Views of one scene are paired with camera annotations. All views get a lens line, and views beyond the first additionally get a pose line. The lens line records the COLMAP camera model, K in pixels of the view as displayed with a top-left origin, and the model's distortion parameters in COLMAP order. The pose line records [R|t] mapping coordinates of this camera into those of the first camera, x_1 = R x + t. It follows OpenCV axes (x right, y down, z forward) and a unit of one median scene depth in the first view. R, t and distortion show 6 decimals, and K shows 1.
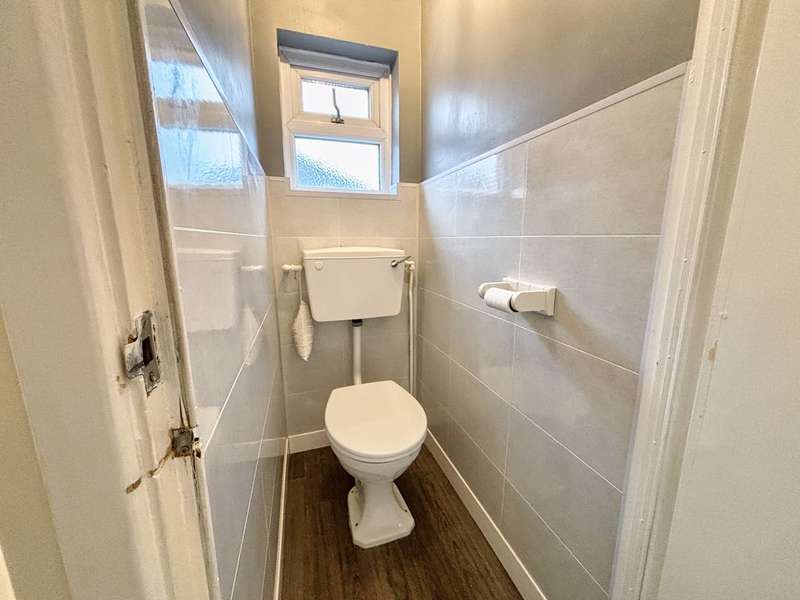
lens RADIAL K [[327.0, 0, 397.6], [0, 327.0, 299.6], [0, 0, 1]] dist [0.001512, -0.000008]
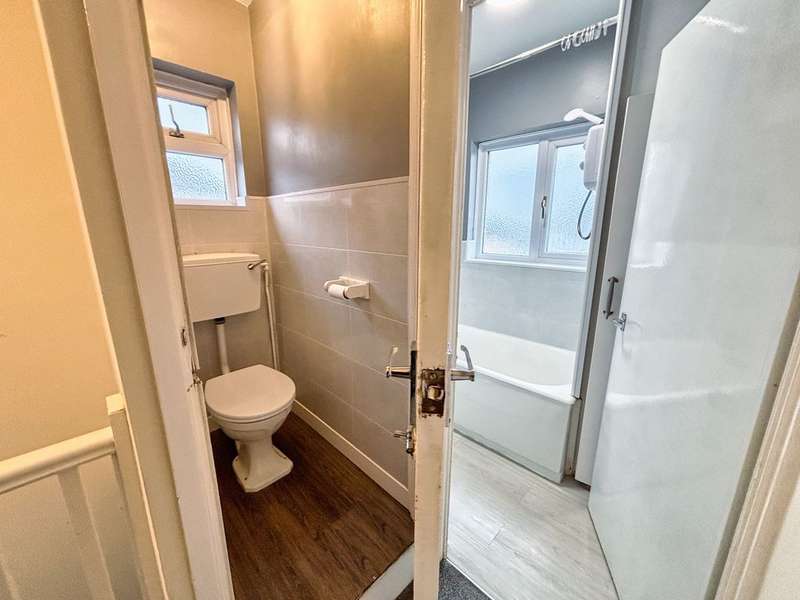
lens RADIAL K [[327.0, 0, 397.6], [0, 327.0, 299.6], [0, 0, 1]] dist [0.001512, -0.000008]
pose [[0.892480, -0.100985, 0.439639, -0.068762], [0.083926, 0.994775, 0.058126, -0.016210], [-0.443211, -0.014979, 0.896292, -0.290639]]
